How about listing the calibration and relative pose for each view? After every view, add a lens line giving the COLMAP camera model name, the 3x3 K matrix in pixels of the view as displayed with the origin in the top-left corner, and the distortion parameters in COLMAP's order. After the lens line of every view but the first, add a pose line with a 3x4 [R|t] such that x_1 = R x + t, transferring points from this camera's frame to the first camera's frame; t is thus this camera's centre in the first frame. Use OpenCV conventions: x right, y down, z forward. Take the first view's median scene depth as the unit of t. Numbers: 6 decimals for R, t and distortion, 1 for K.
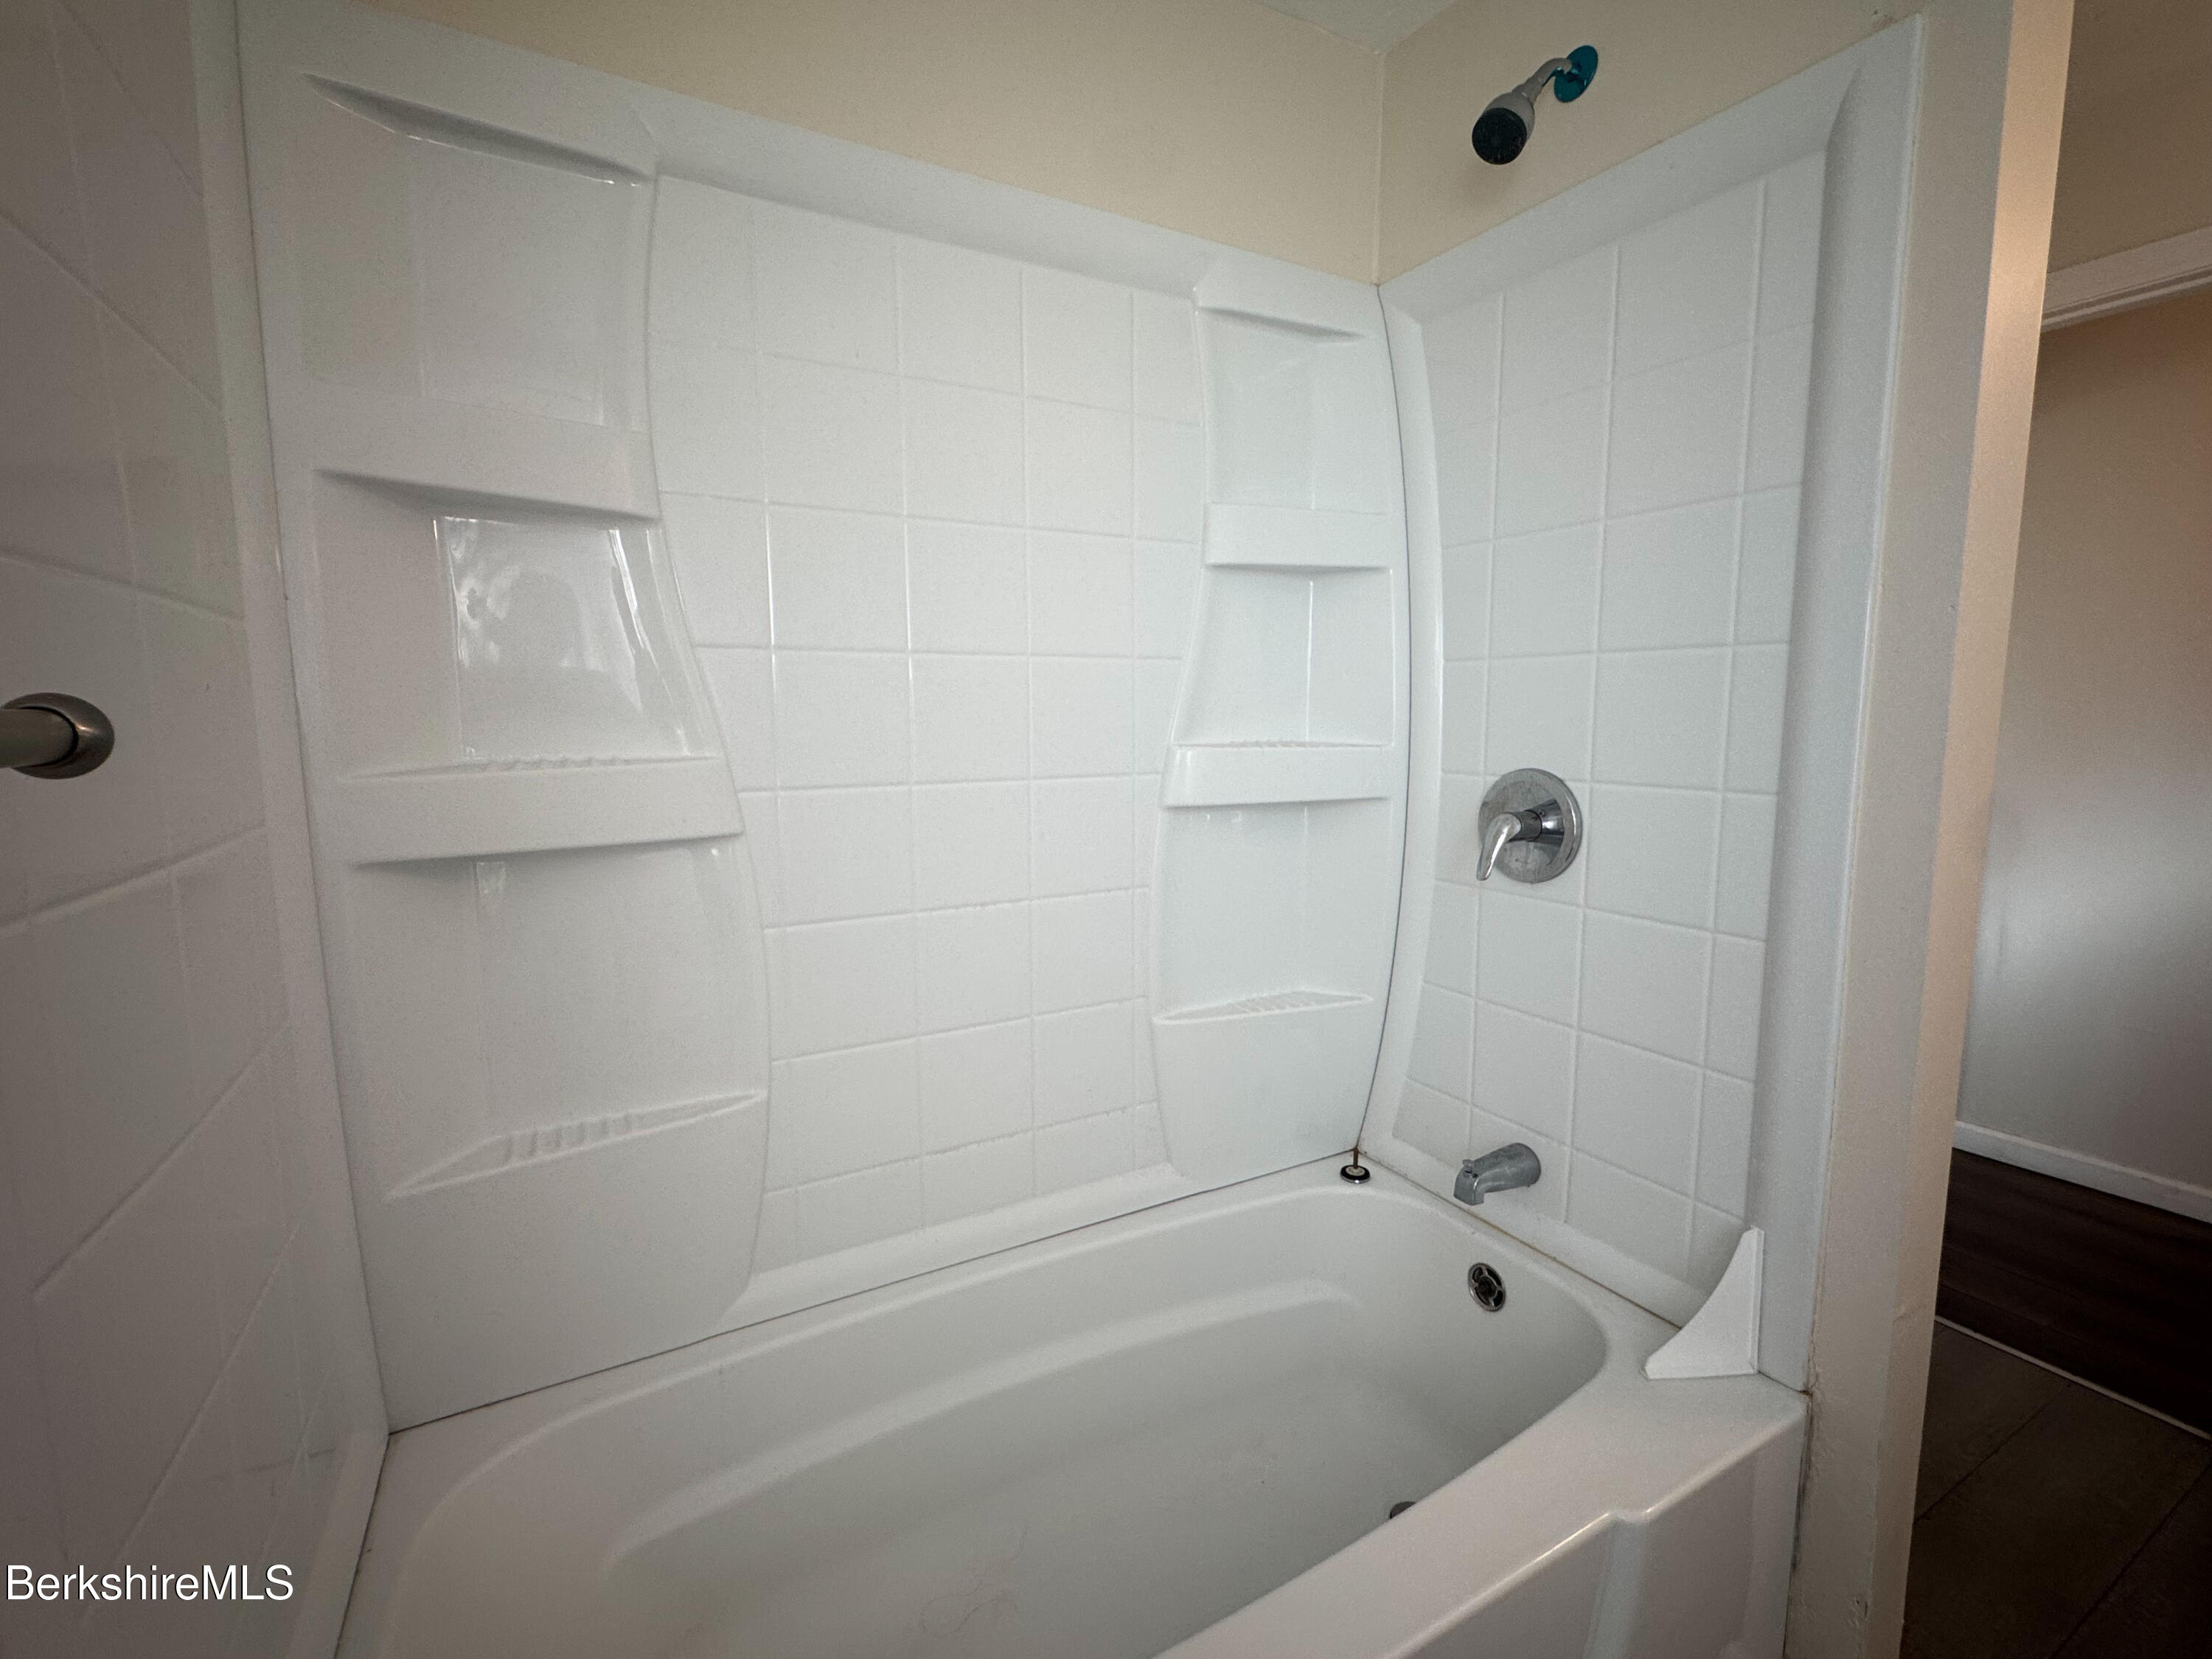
lens RADIAL K [[971.4, 0, 1109.6], [0, 971.4, 828.0], [0, 0, 1]] dist [-0.001264, -0.000577]
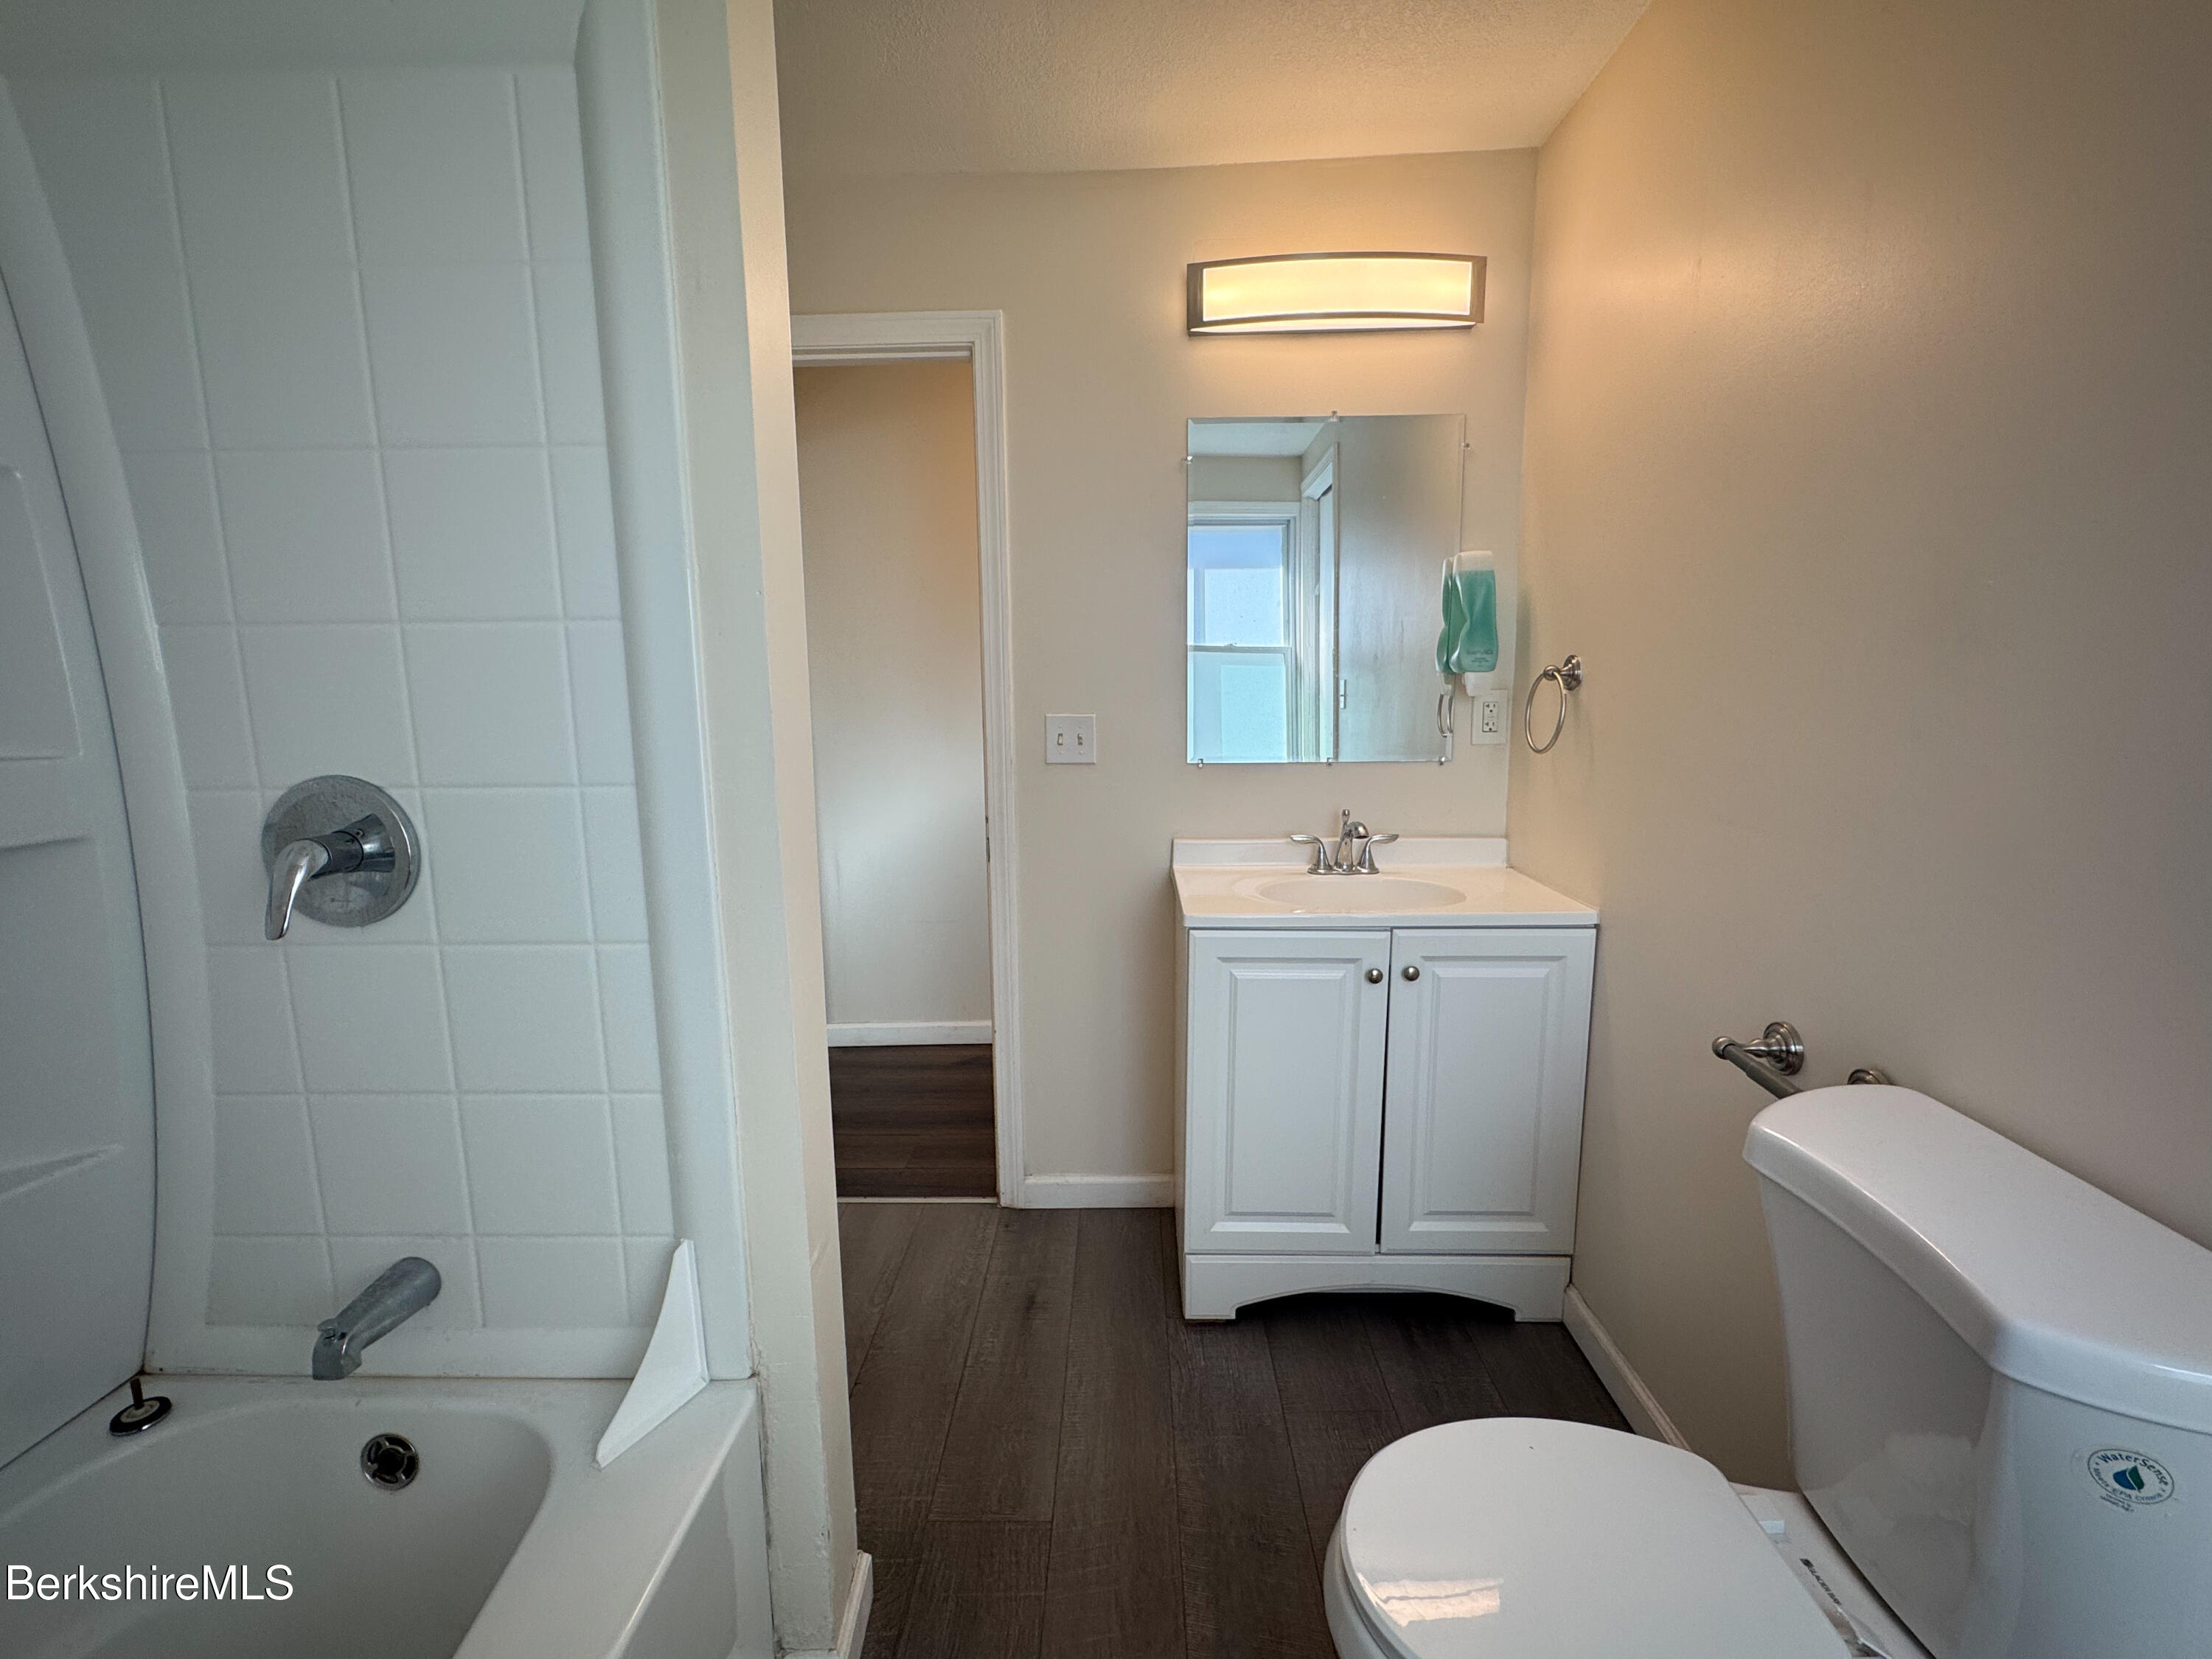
lens RADIAL K [[971.4, 0, 1105.8], [0, 971.4, 826.9], [0, 0, 1]] dist [-0.001264, -0.000577]
pose [[0.514208, -0.132469, 0.847374, 0.102874], [0.111316, 0.989951, 0.087208, -0.020814], [-0.850411, 0.049483, 0.523786, 0.108571]]
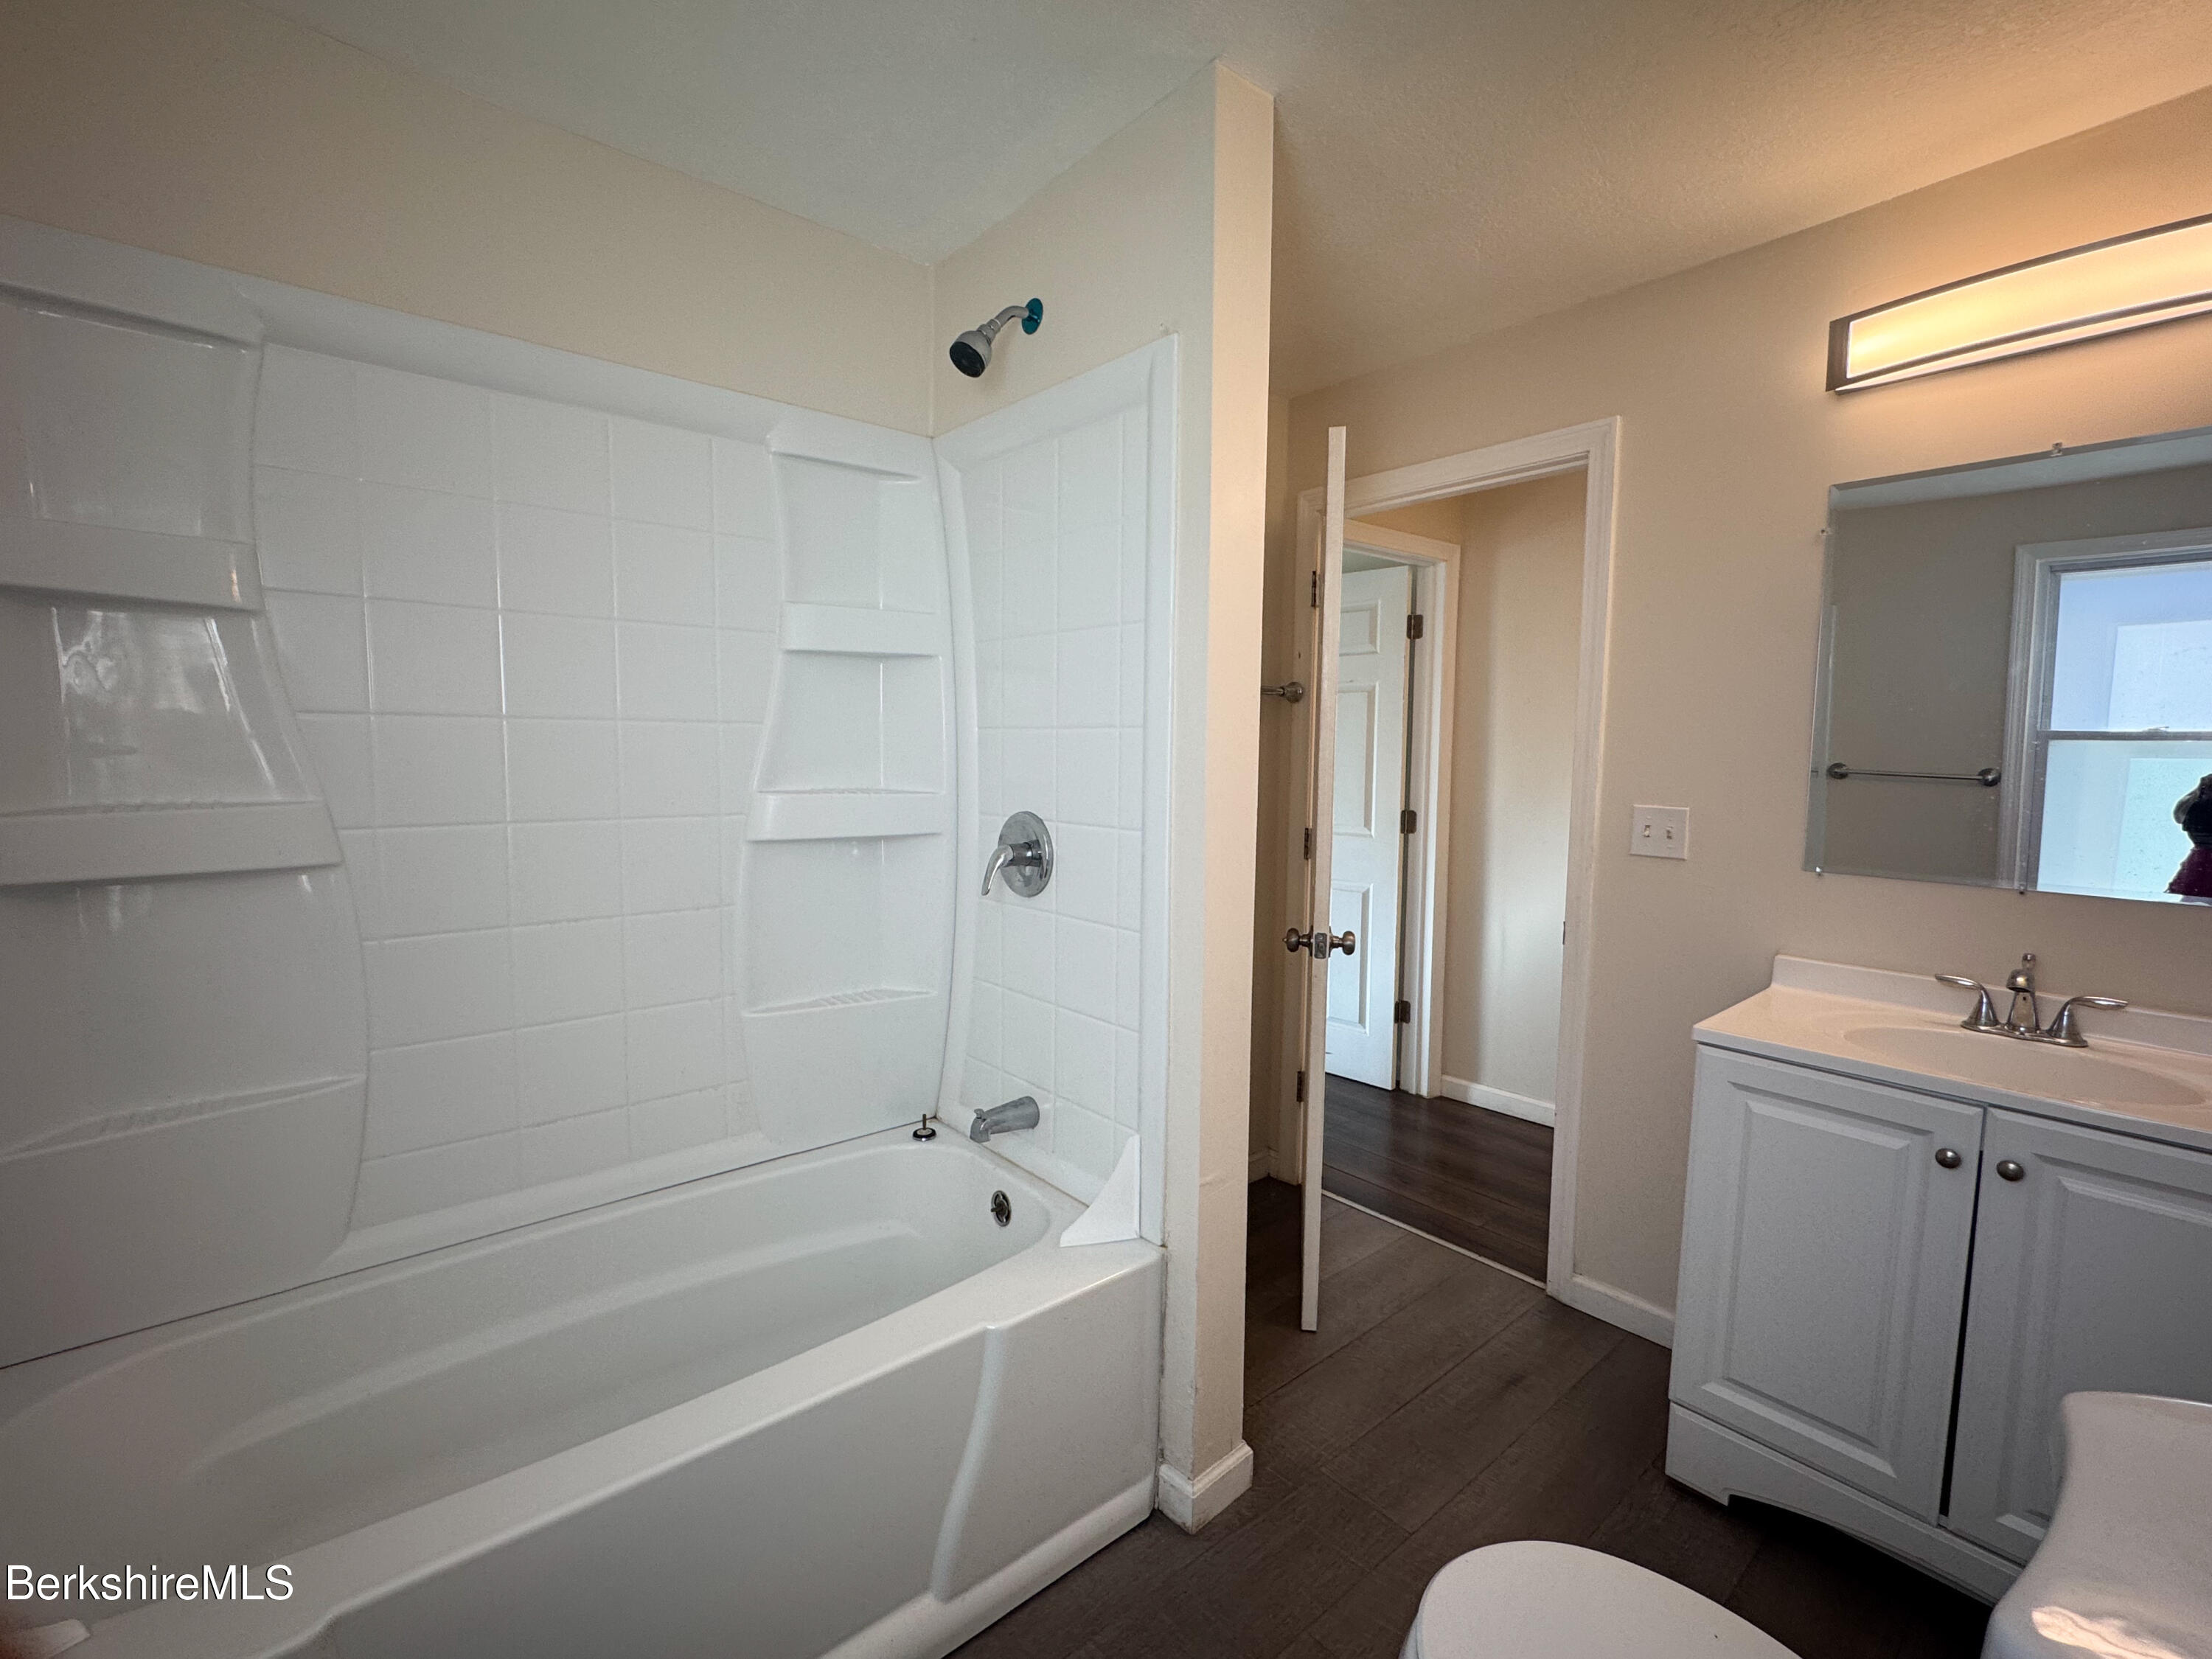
lens RADIAL K [[971.4, 0, 1110.7], [0, 971.4, 828.6], [0, 0, 1]] dist [-0.001264, -0.000577]
pose [[0.981162, -0.000352, 0.193187, 0.287522], [0.007134, 0.999382, -0.034411, 0.009392], [-0.193056, 0.035141, 0.980558, -0.332793]]
